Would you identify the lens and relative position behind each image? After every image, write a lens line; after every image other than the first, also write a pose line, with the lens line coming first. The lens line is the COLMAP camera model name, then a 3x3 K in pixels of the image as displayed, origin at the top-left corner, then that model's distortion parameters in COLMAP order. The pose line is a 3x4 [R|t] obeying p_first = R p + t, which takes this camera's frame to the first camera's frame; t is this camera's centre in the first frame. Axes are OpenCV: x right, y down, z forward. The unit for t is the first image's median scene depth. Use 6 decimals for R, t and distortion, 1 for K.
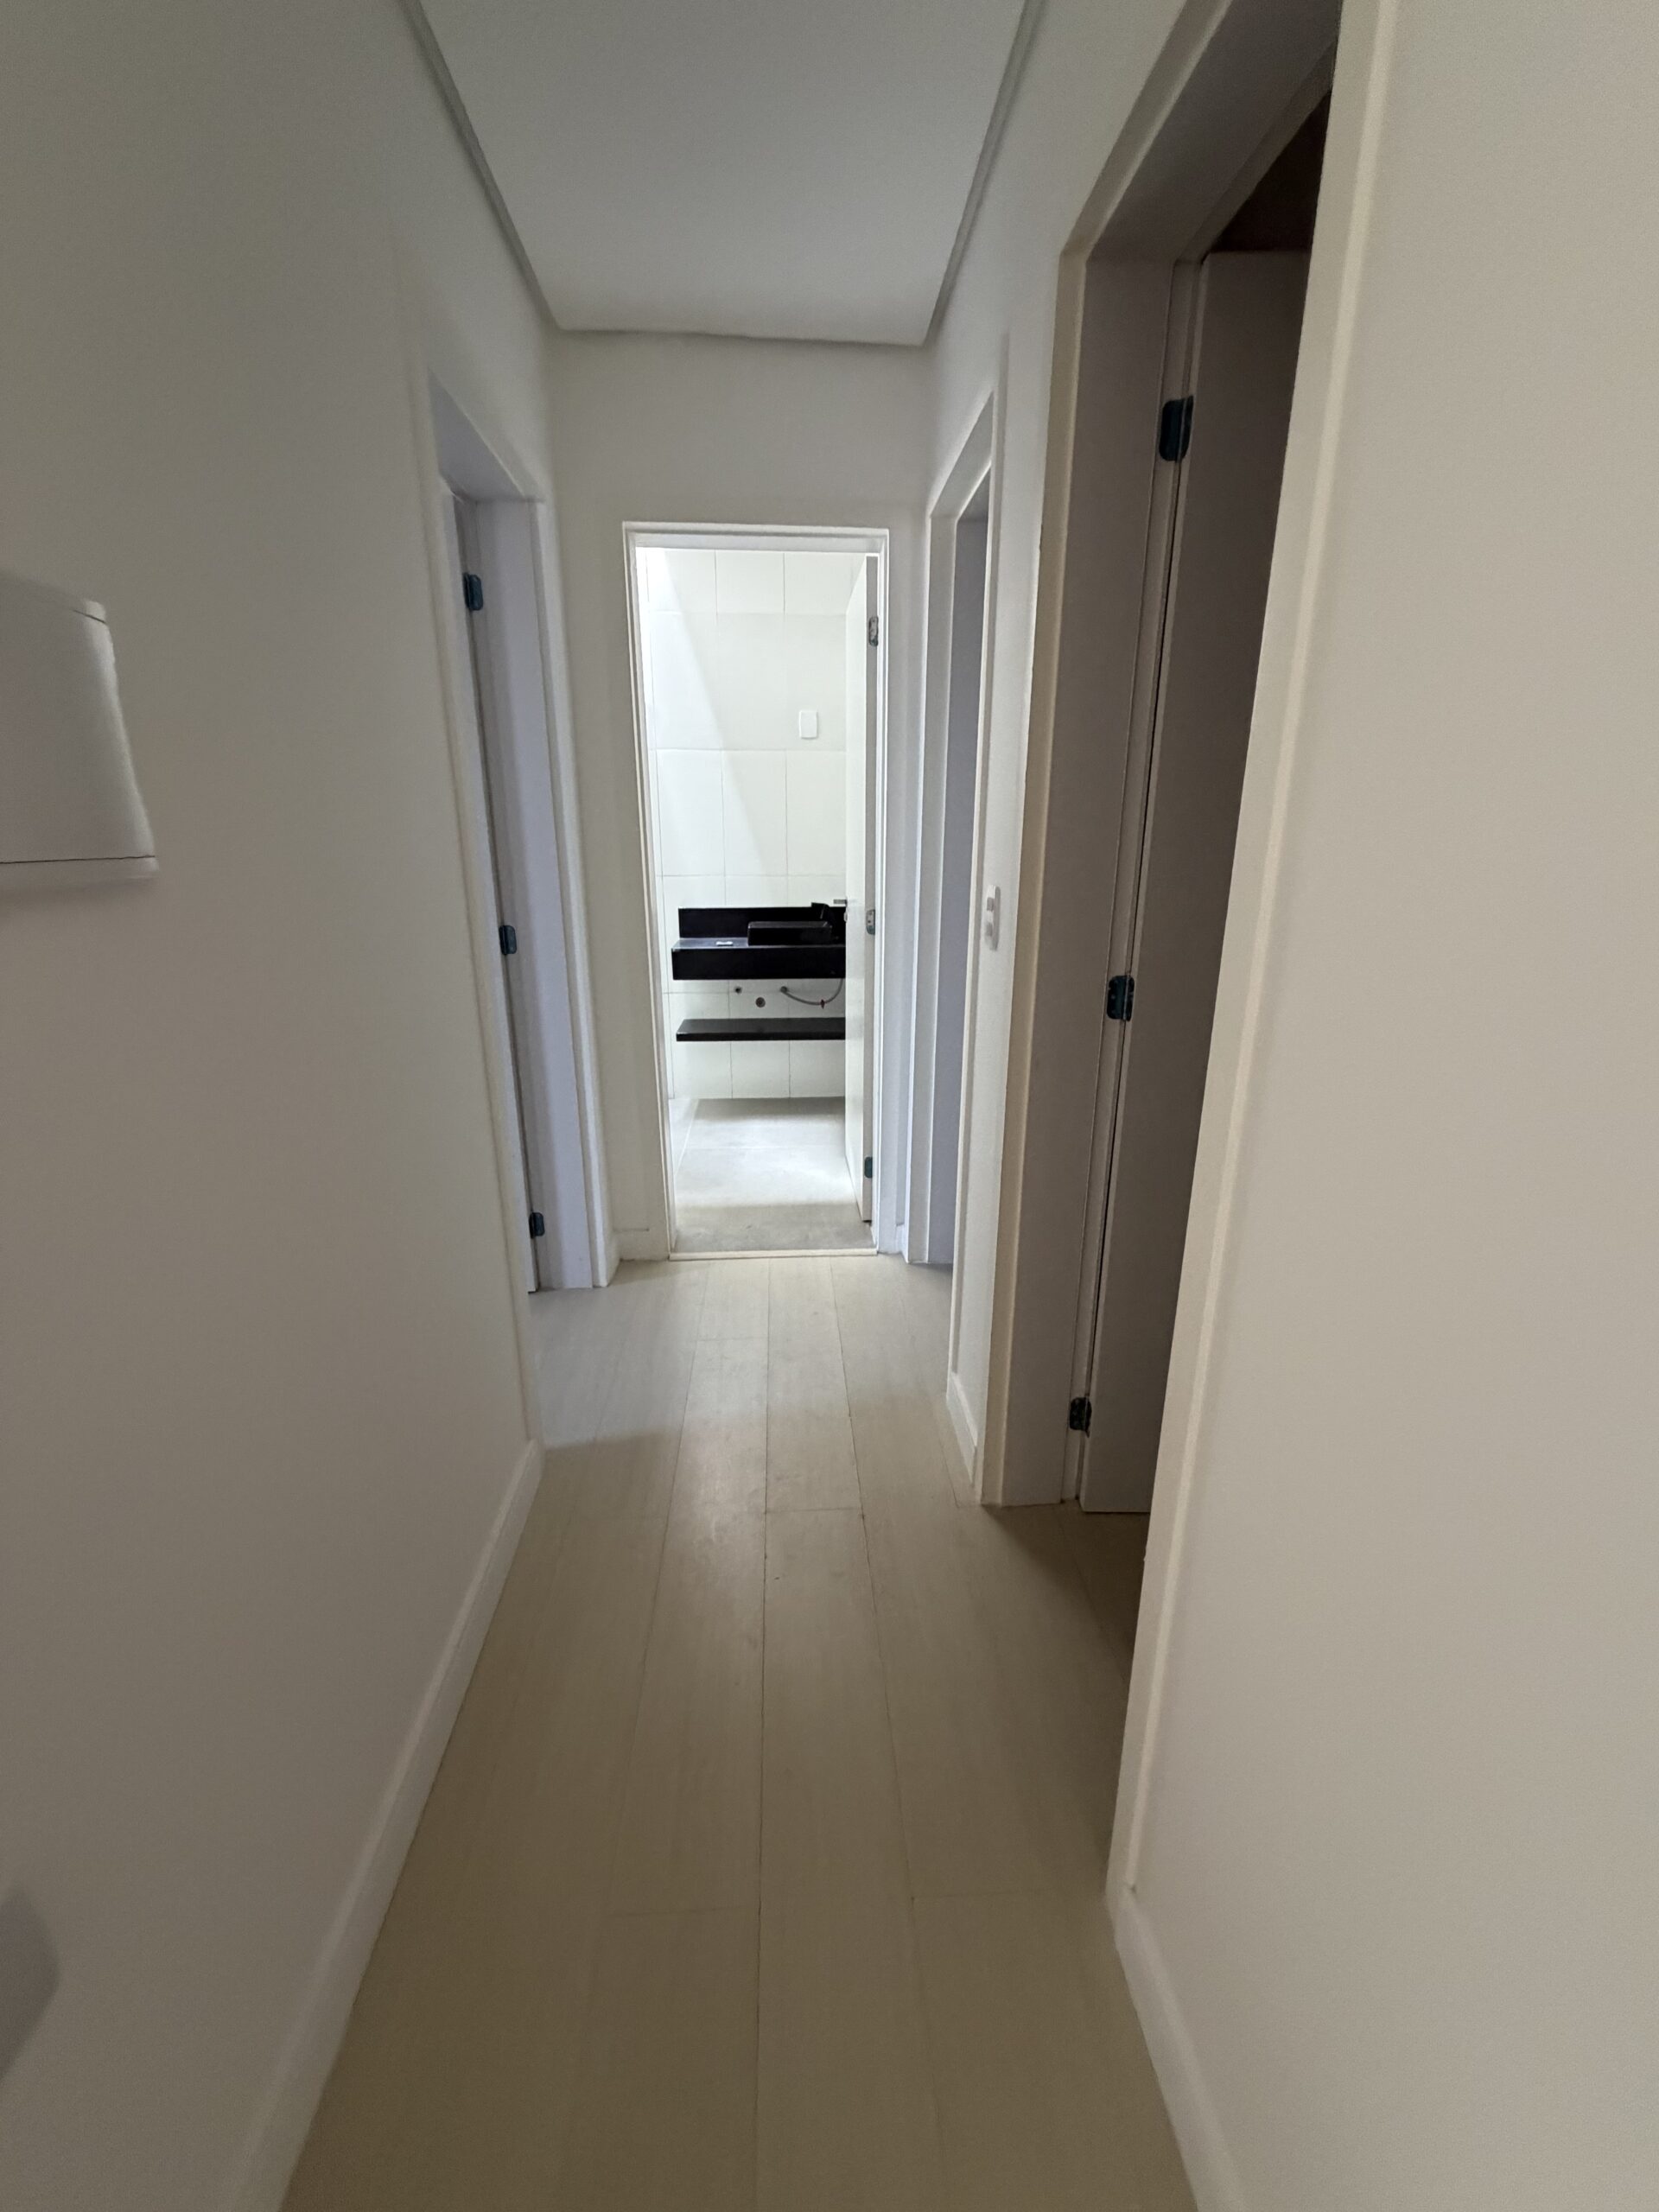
lens RADIAL K [[888.8, 0, 835.8], [0, 888.8, 1098.0], [0, 0, 1]] dist [0.010327, 0.000022]
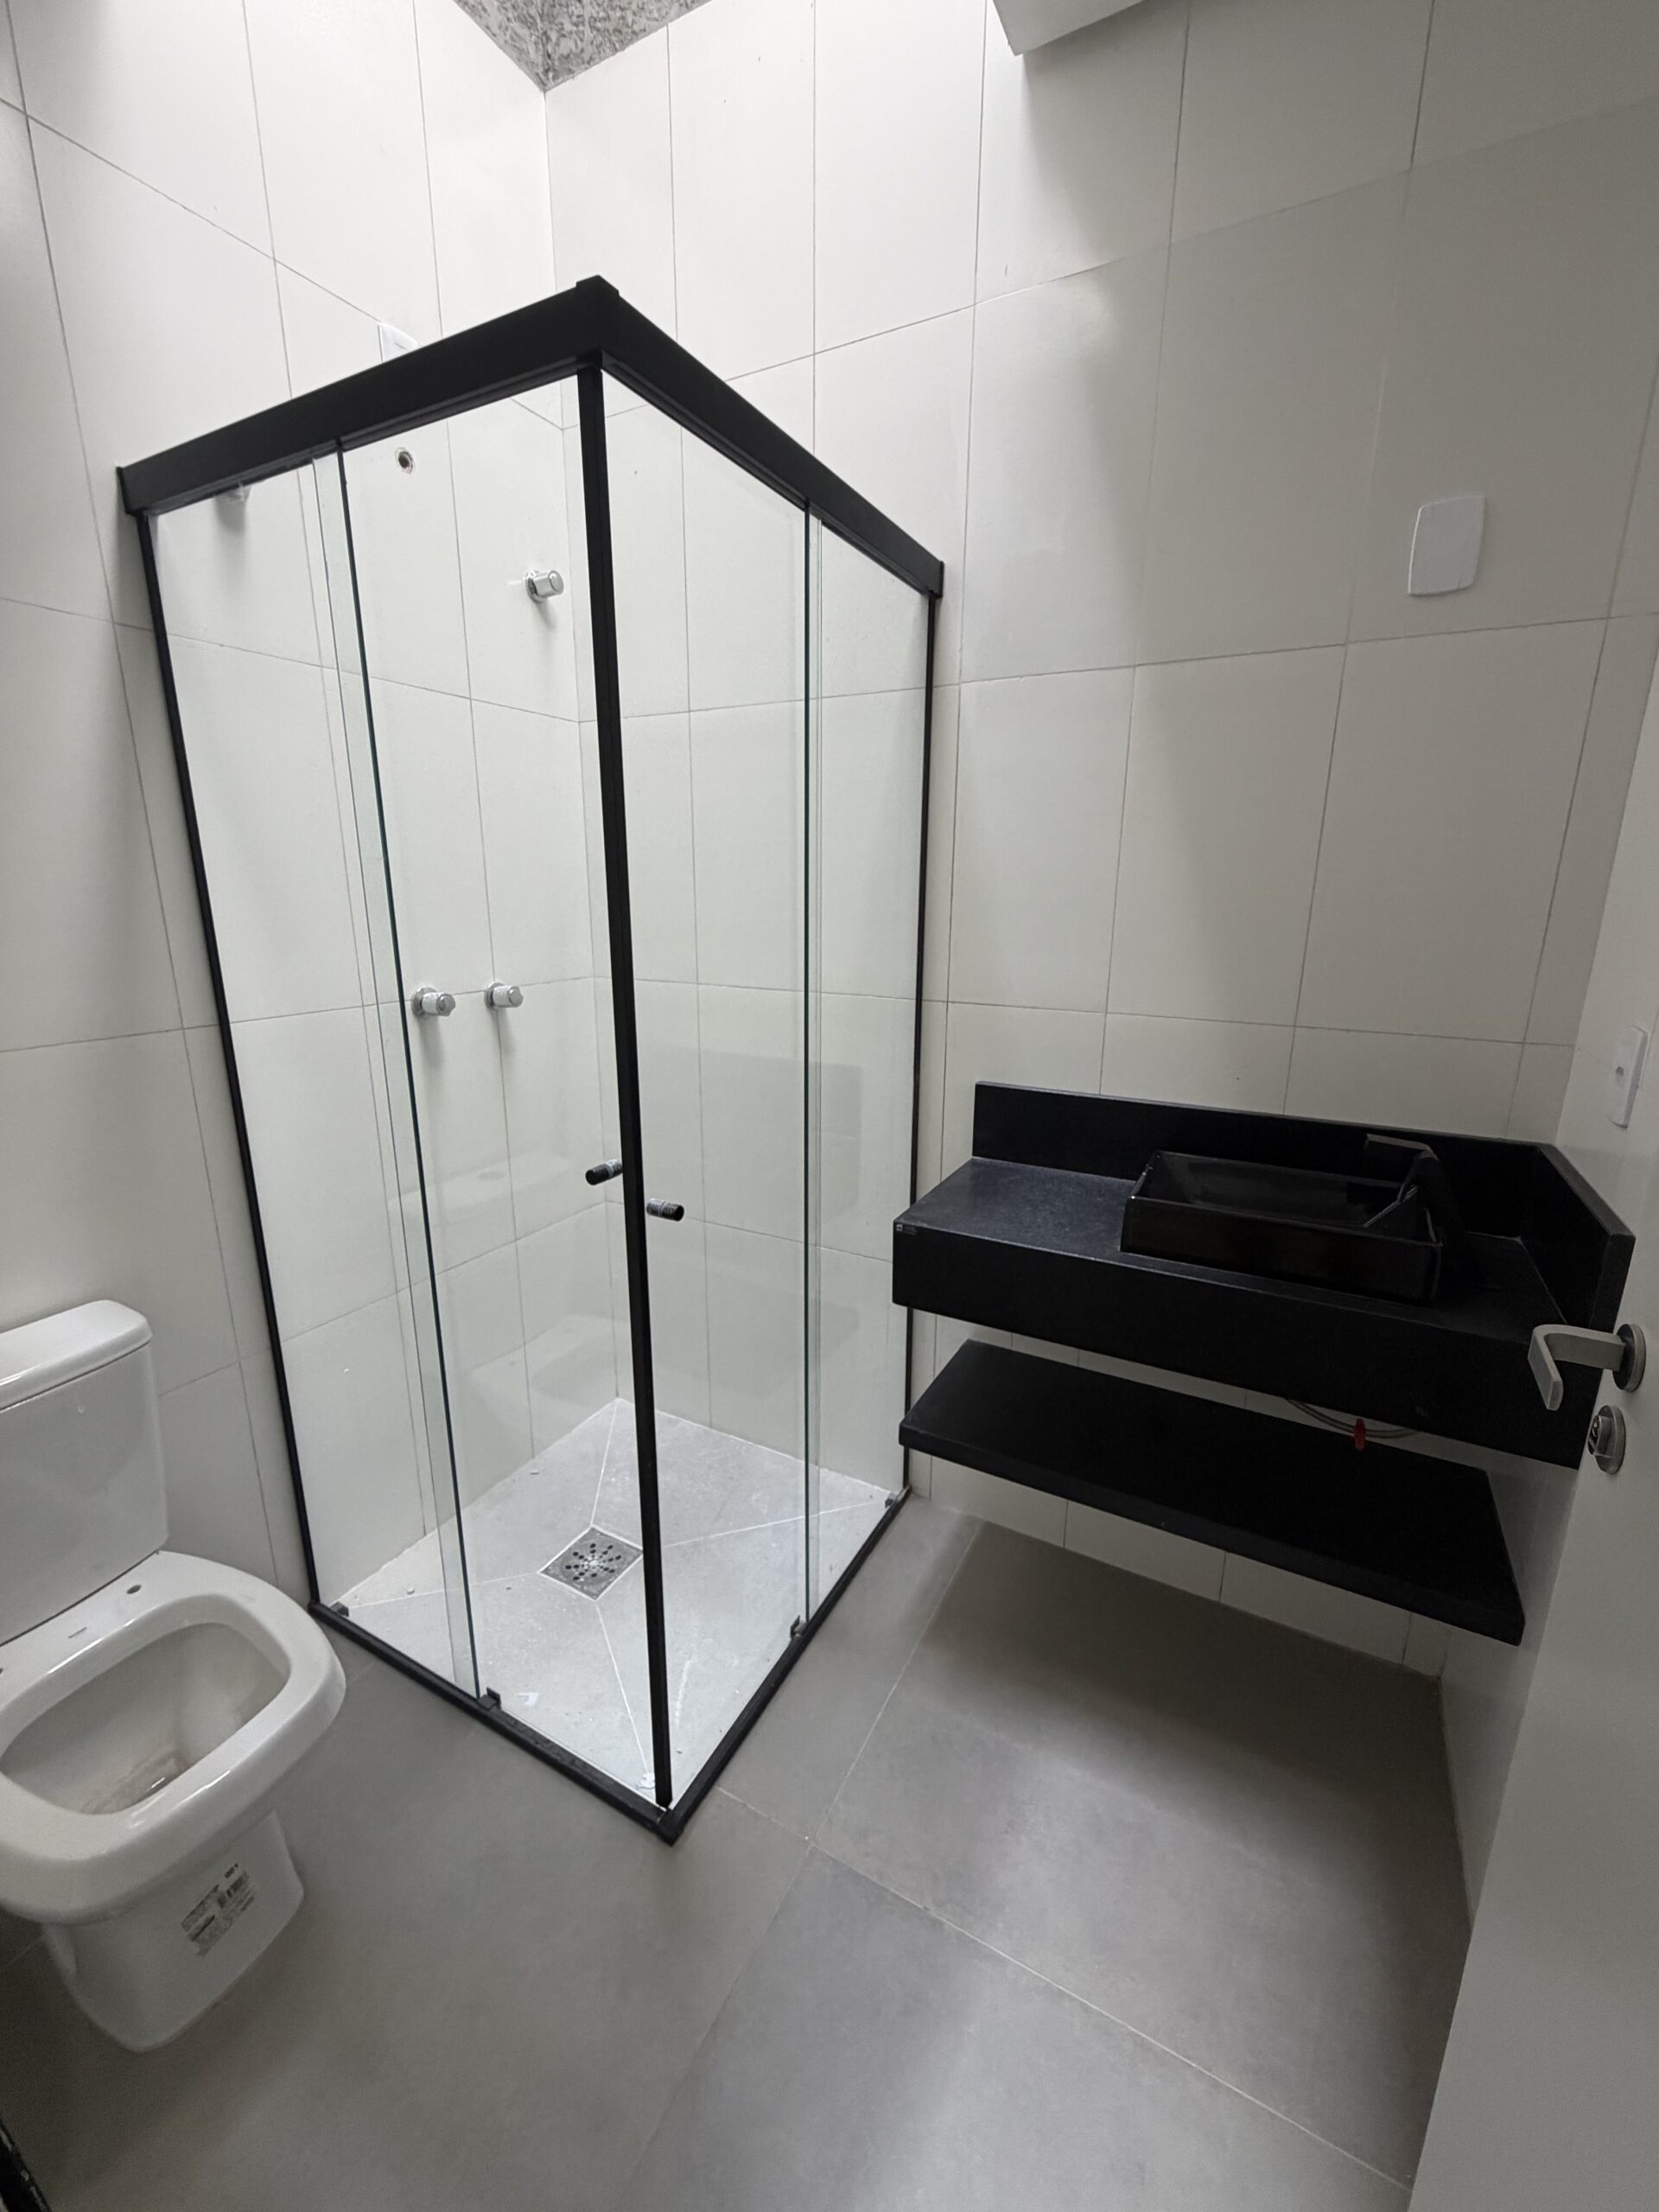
lens RADIAL K [[888.8, 0, 835.8], [0, 888.8, 1098.0], [0, 0, 1]] dist [0.010327, 0.000022]
pose [[0.850998, 0.129079, -0.509058, -0.026802], [-0.153303, 0.988163, -0.005716, -0.194482], [0.502295, 0.082905, 0.860713, 0.624210]]
